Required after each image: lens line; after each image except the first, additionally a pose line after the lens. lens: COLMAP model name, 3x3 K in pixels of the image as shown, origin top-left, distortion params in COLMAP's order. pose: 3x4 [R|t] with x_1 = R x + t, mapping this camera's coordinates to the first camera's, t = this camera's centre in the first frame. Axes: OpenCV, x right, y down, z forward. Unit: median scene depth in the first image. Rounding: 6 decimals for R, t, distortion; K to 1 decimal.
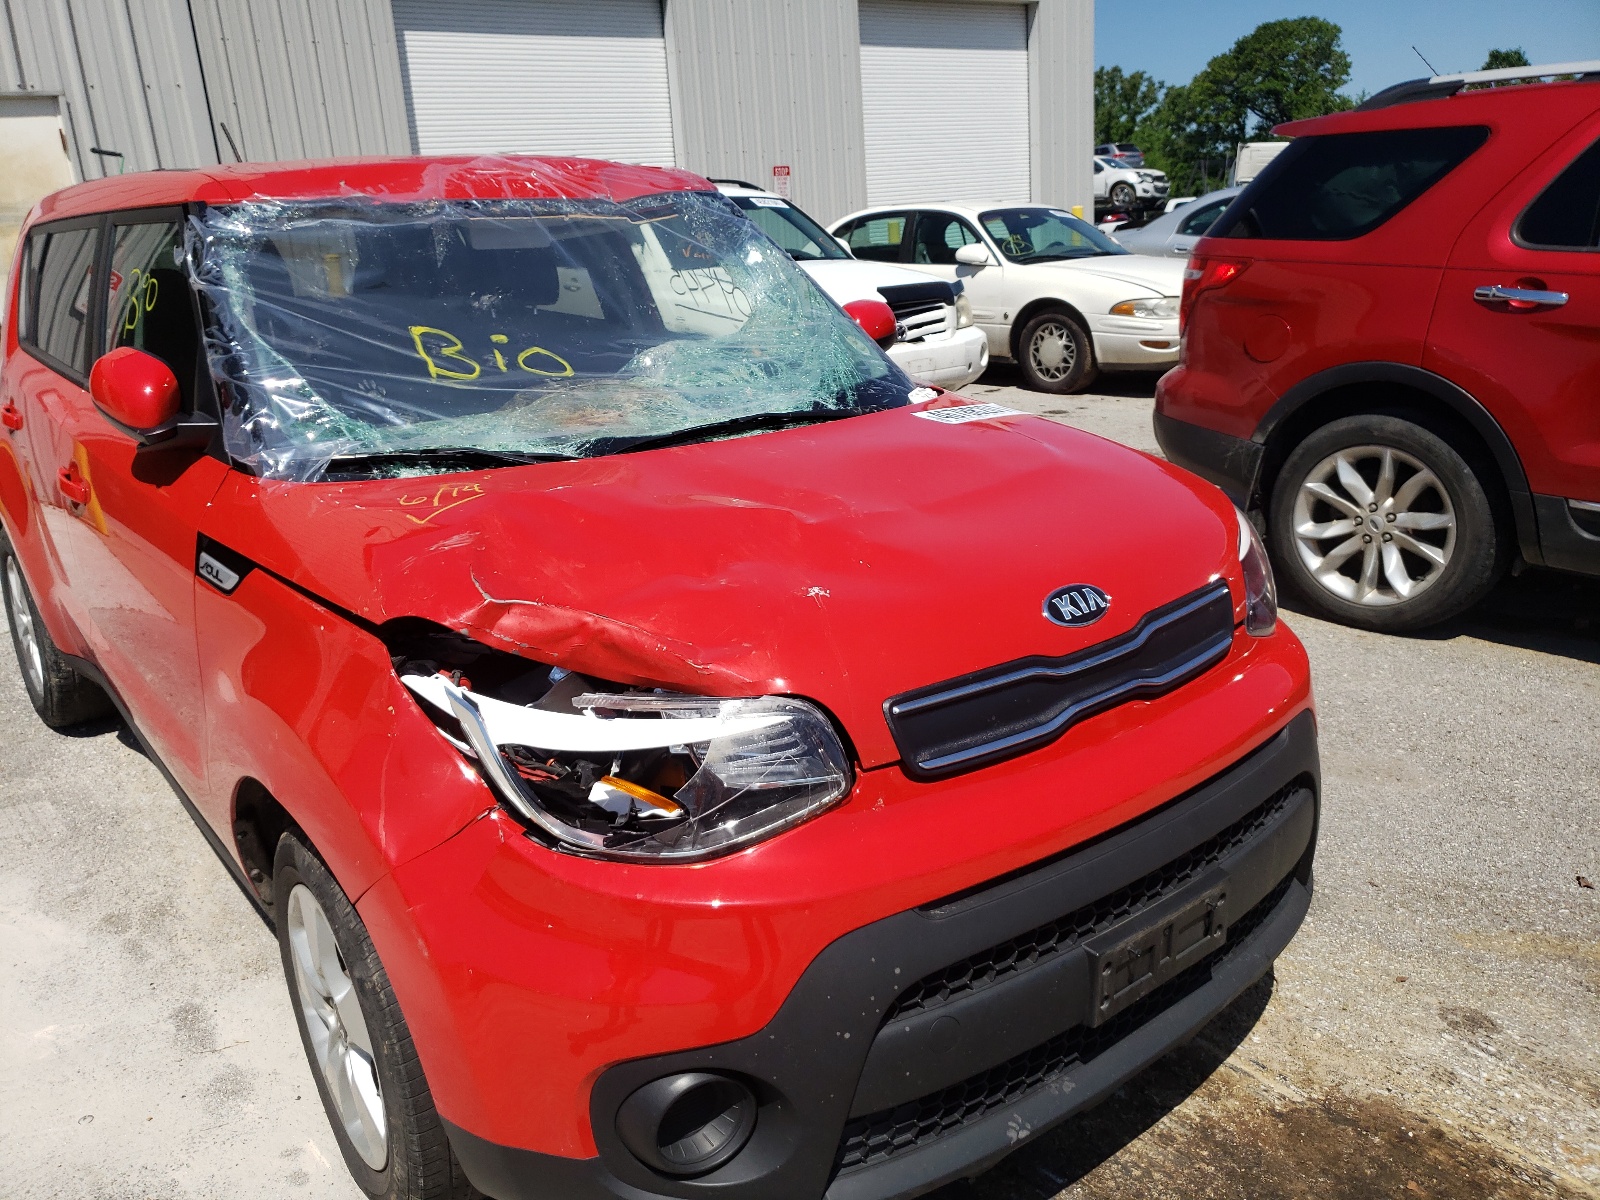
lens RADIAL K [[1224.6, 0, 800.8], [0, 1224.6, 581.5], [0, 0, 1]] dist [-0.005242, 0.027661]
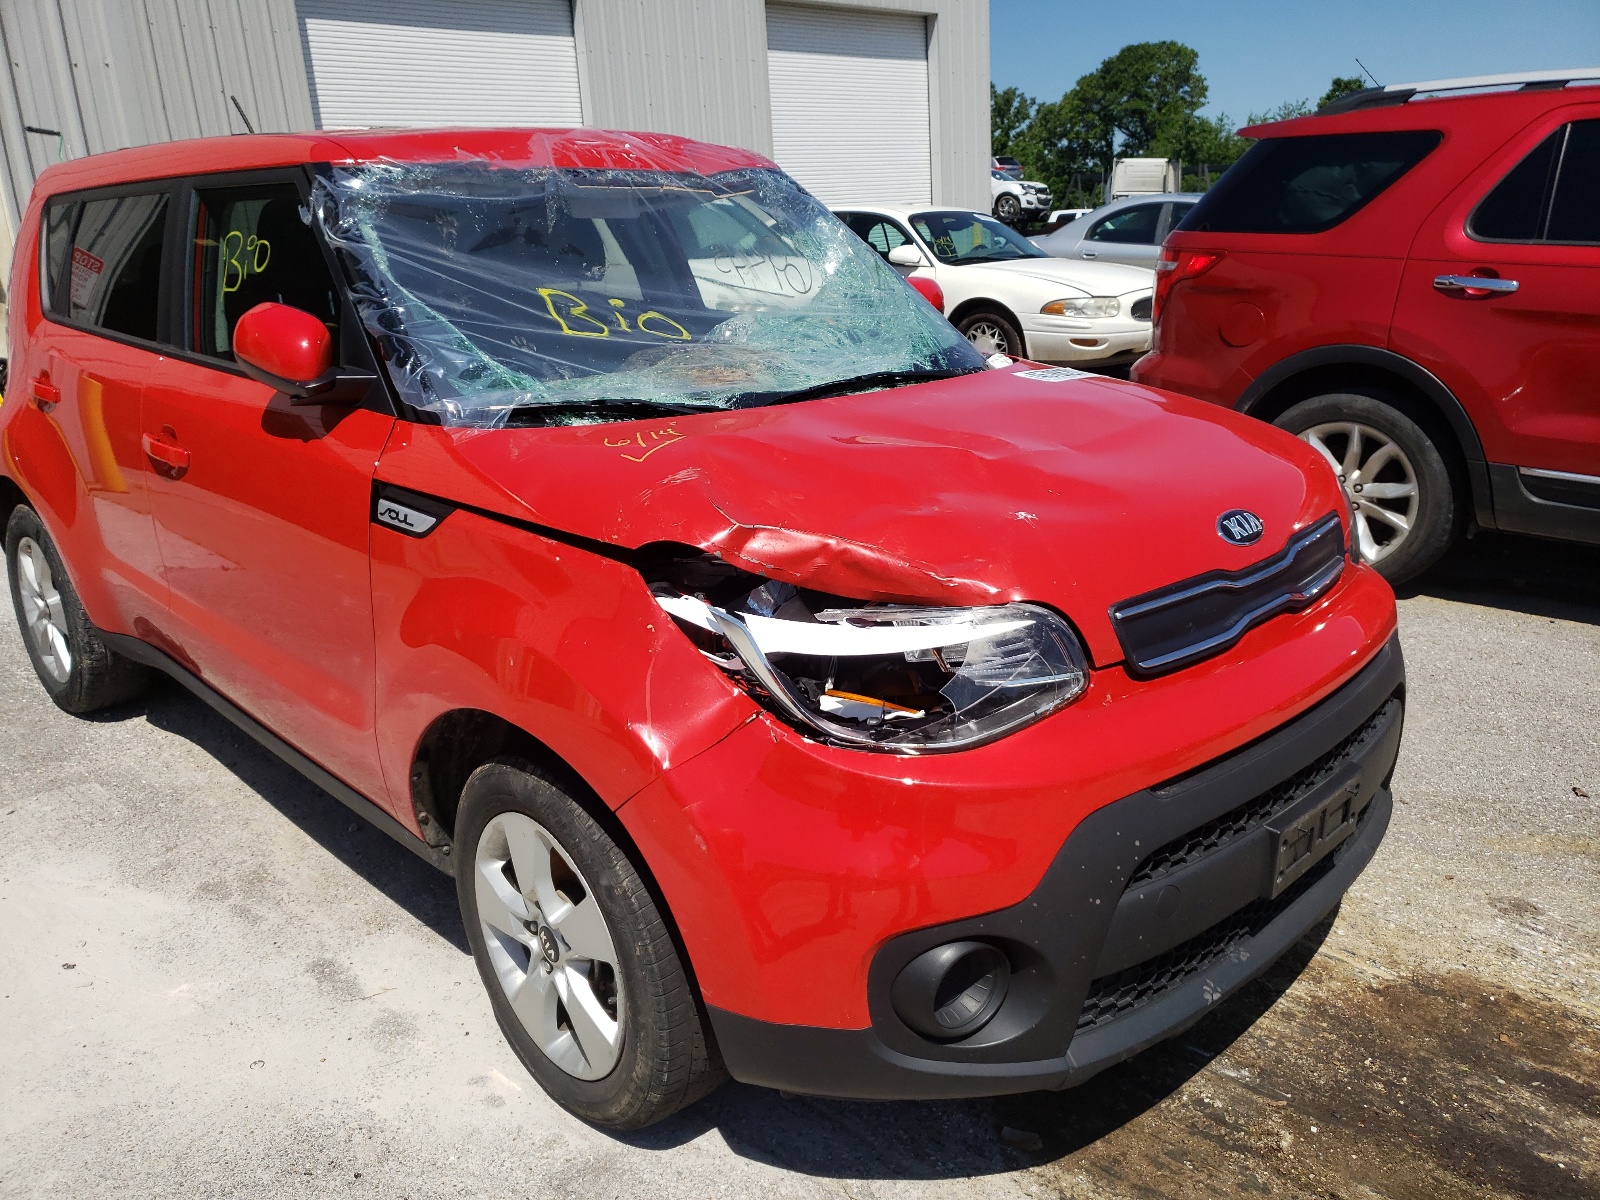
lens RADIAL K [[1226.8, 0, 800.0], [0, 1226.8, 600.0], [0, 0, 1]] dist [0.006156, 0.008482]
pose [[0.993250, -0.019141, 0.114403, -0.220123], [0.018826, 0.999815, 0.003830, 0.053327], [-0.114455, -0.001651, 0.993427, -0.050432]]
